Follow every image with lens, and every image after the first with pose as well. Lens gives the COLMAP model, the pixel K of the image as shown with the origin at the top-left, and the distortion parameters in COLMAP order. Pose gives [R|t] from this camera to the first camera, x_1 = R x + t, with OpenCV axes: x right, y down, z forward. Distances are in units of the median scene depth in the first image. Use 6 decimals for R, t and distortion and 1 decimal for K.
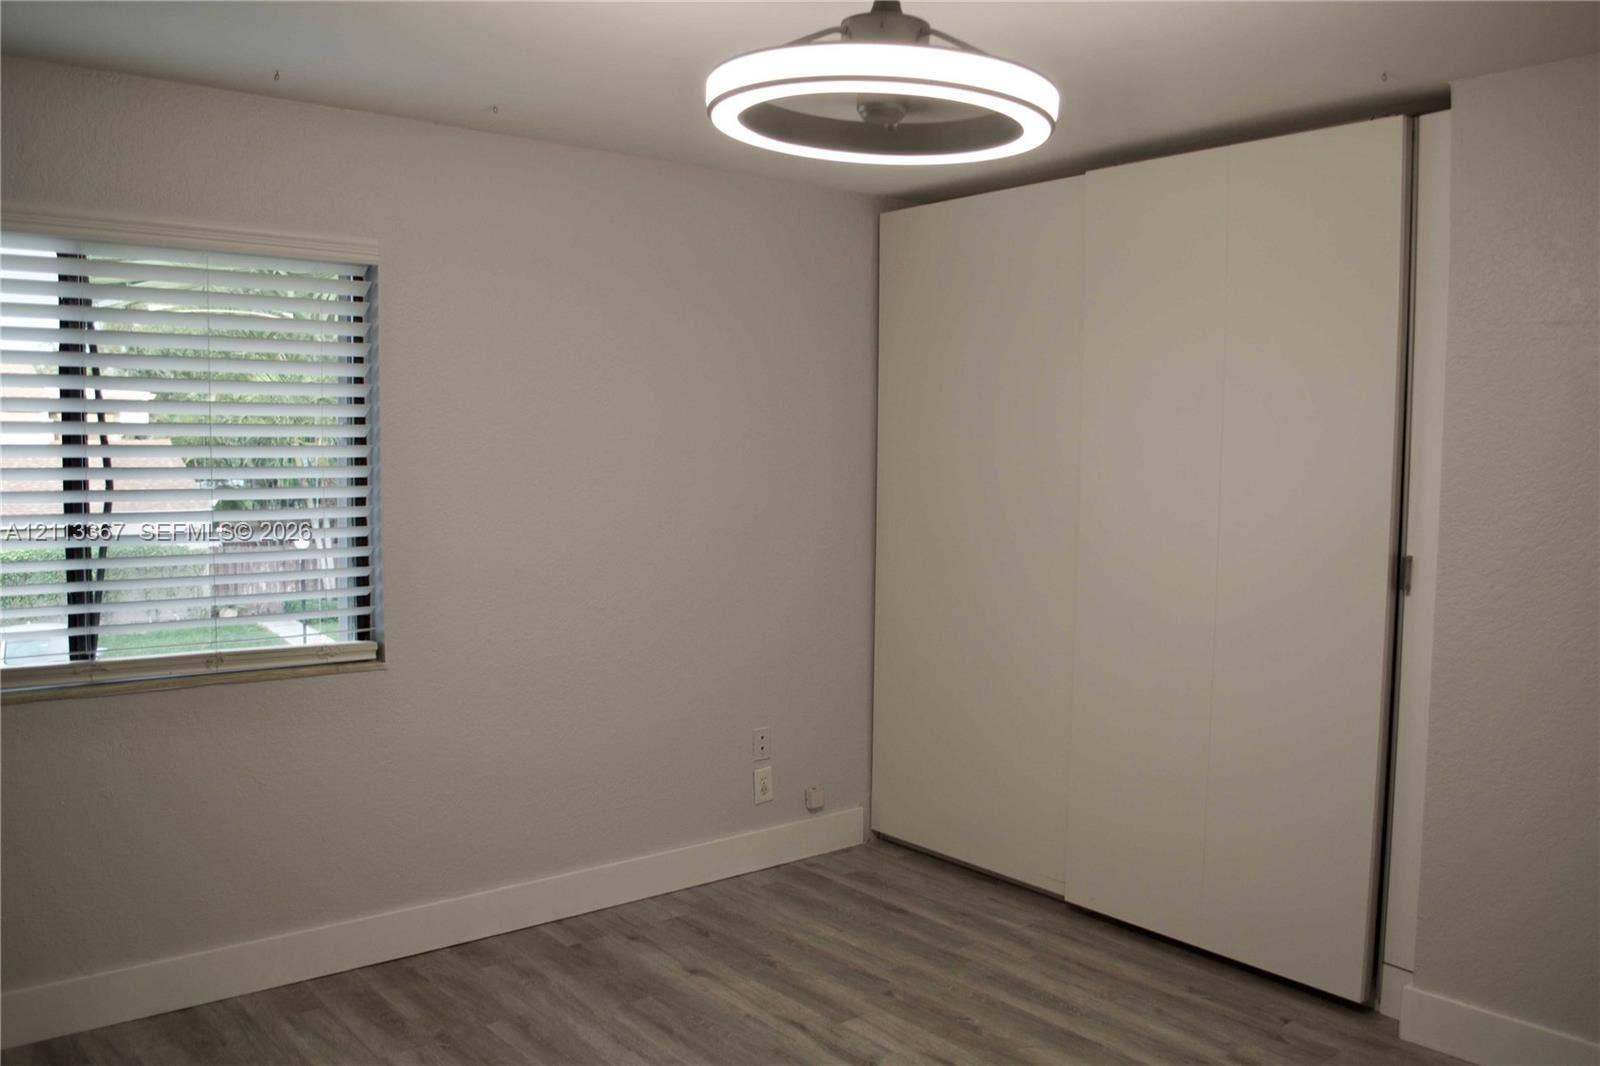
lens RADIAL K [[1274.3, 0, 790.5], [0, 1274.3, 534.8], [0, 0, 1]] dist [-0.106690, 0.056041]
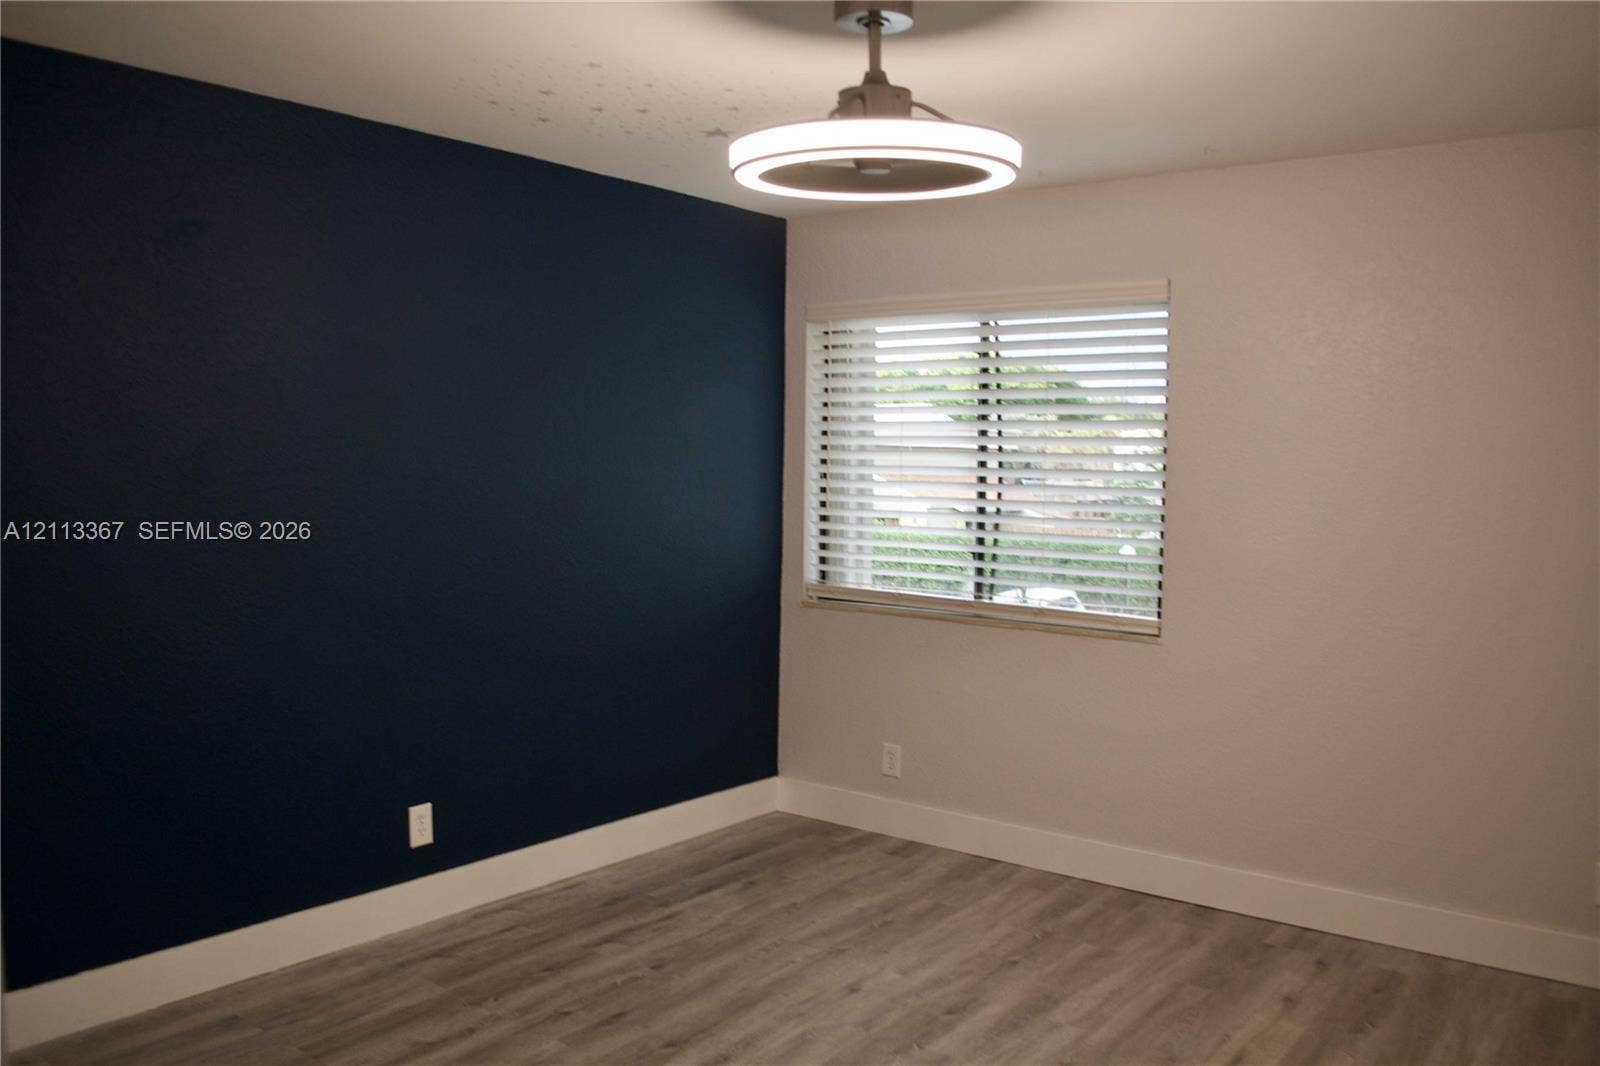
lens RADIAL K [[1274.3, 0, 790.5], [0, 1274.3, 534.8], [0, 0, 1]] dist [-0.106690, 0.056041]
pose [[0.213151, 0.050525, -0.975712, 0.793214], [-0.077735, 0.996373, 0.034614, -0.008690], [0.973922, 0.068469, 0.216306, 0.429999]]
